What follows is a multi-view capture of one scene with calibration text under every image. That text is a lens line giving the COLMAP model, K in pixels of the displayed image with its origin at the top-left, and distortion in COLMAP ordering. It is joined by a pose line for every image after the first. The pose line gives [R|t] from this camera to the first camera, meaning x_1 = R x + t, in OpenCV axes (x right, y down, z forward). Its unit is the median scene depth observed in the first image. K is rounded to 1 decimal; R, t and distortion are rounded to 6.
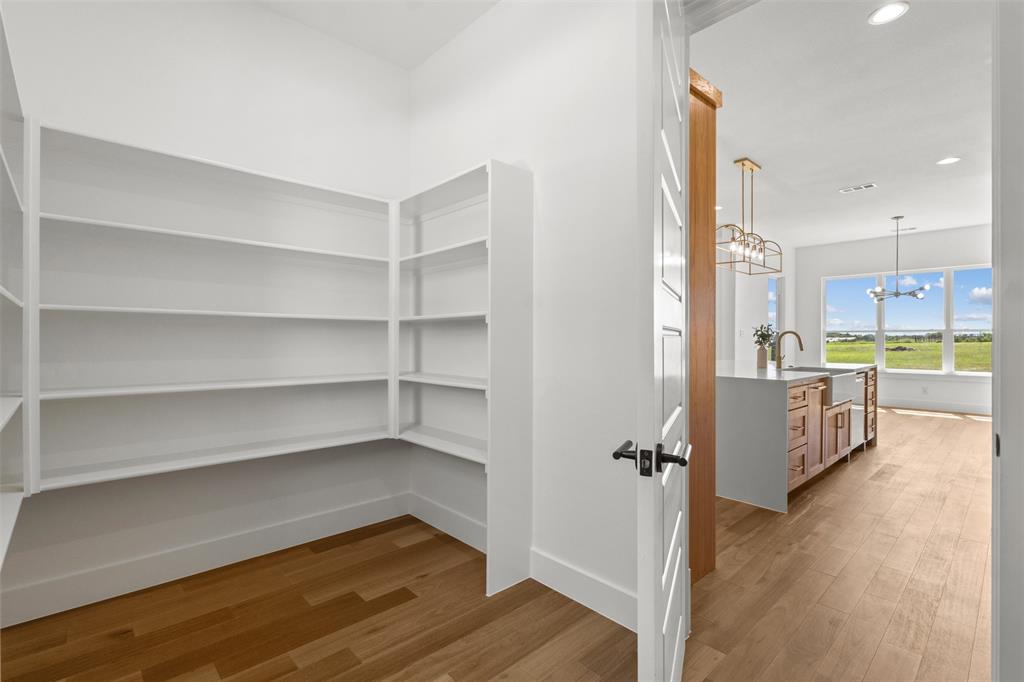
lens RADIAL K [[471.1, 0, 512.0], [0, 471.1, 341.0], [0, 0, 1]] dist [0.002972, 0.000710]
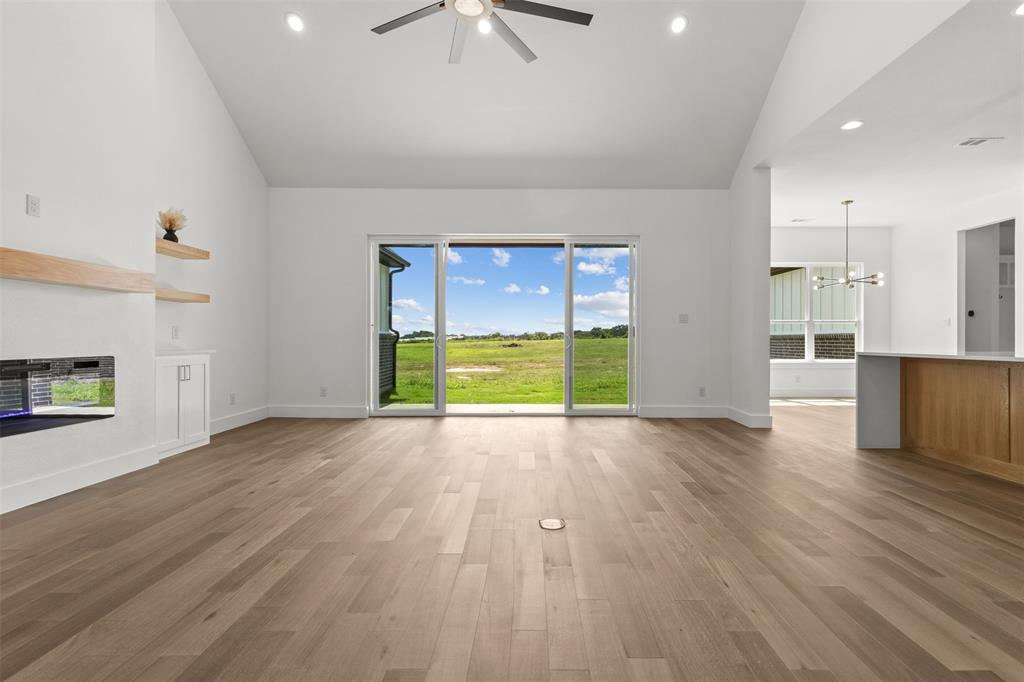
lens RADIAL K [[481.9, 0, 536.4], [0, 481.9, 339.5], [0, 0, 1]] dist [0.001440, 0.000324]
pose [[0.674484, -0.001807, 0.738288, -0.348429], [0.003723, 0.999993, -0.000953, 0.018878], [-0.738280, 0.003392, 0.674485, 0.807465]]
